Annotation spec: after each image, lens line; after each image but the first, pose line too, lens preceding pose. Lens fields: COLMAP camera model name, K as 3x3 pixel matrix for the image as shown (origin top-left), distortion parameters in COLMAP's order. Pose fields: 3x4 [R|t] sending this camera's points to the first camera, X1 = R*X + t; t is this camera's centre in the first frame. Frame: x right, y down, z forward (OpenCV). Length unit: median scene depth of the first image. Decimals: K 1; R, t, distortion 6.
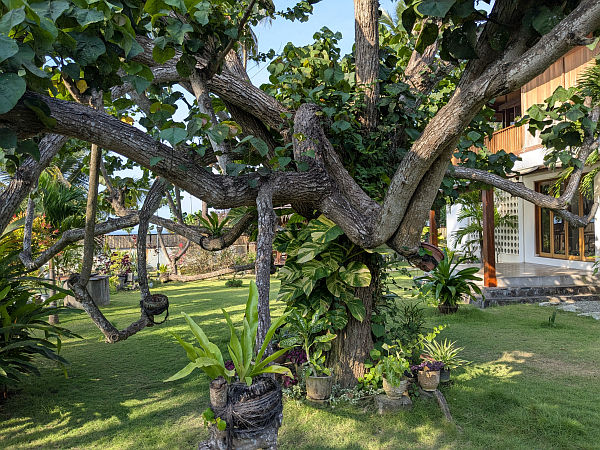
lens RADIAL K [[474.9, 0, 300.1], [0, 474.9, 224.7], [0, 0, 1]] dist [-0.001962, -0.000215]
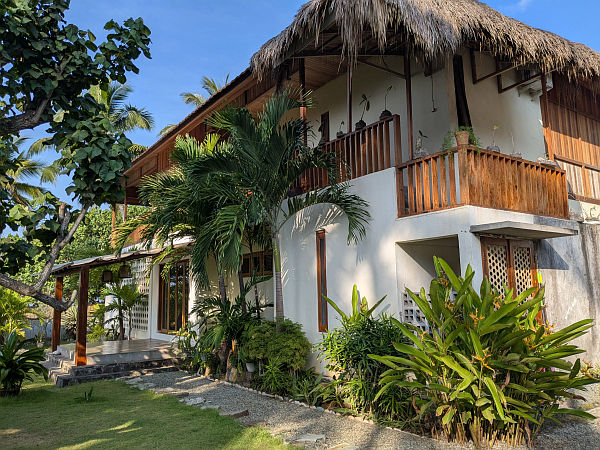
lens RADIAL K [[474.9, 0, 300.1], [0, 474.9, 225.1], [0, 0, 1]] dist [-0.001962, -0.000215]
pose [[0.855848, 0.077733, 0.511352, 0.259711], [0.002577, 0.987989, -0.154503, -0.010939], [-0.517220, 0.133549, 0.845368, -0.167871]]
